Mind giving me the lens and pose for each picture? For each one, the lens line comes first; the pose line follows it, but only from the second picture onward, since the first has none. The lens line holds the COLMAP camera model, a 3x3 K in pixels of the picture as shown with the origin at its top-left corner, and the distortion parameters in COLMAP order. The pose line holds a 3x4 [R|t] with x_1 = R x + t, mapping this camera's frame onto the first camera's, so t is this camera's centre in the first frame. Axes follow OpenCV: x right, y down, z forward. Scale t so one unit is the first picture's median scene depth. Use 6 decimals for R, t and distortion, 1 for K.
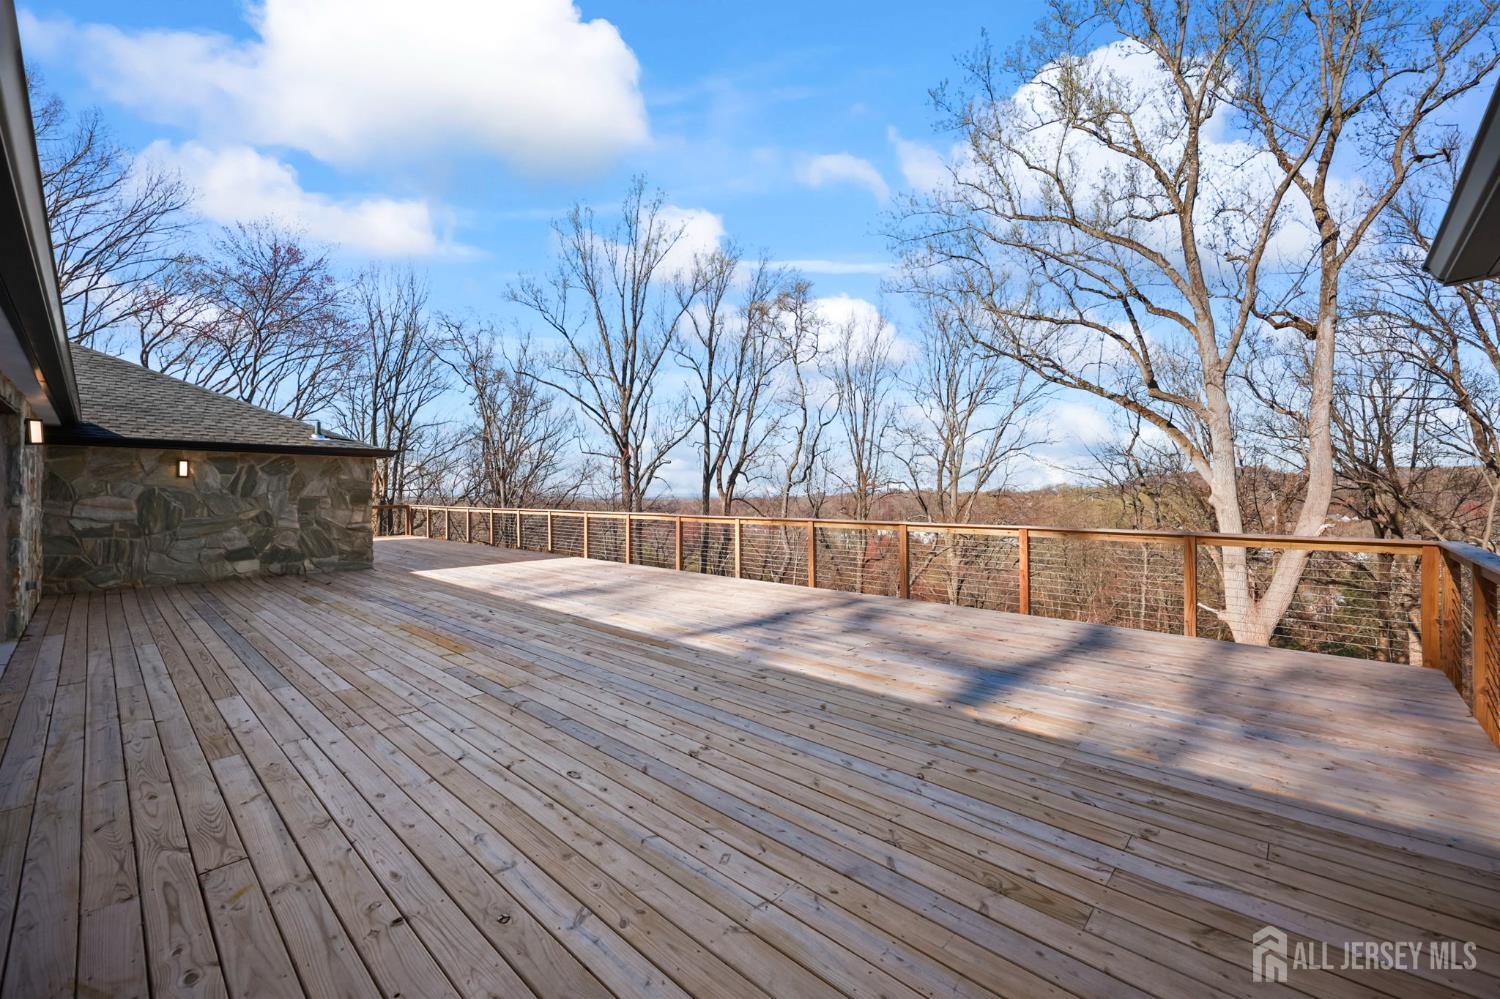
lens RADIAL K [[601.5, 0, 750.0], [0, 601.5, 499.5], [0, 0, 1]] dist [-0.020704, 0.000771]
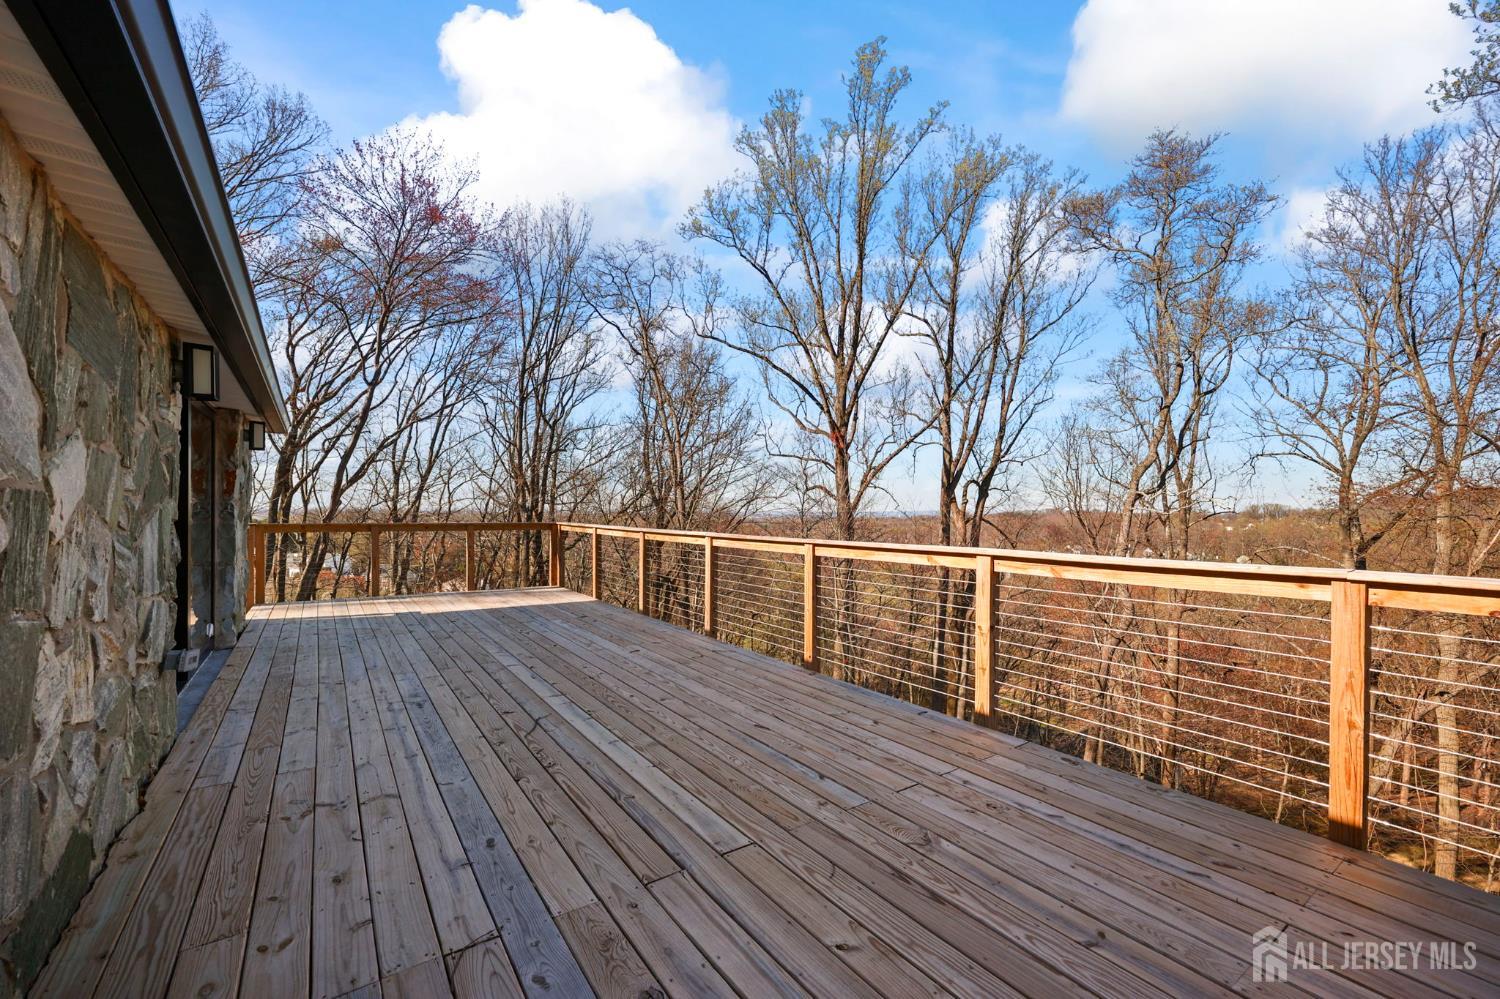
lens RADIAL K [[619.8, 0, 744.5], [0, 619.8, 505.8], [0, 0, 1]] dist [0.001208, 0.000130]
pose [[0.973028, 0.007763, -0.230556, -0.141537], [-0.012130, 0.999773, -0.017526, 0.001505], [0.230367, 0.019850, 0.972901, 0.253448]]
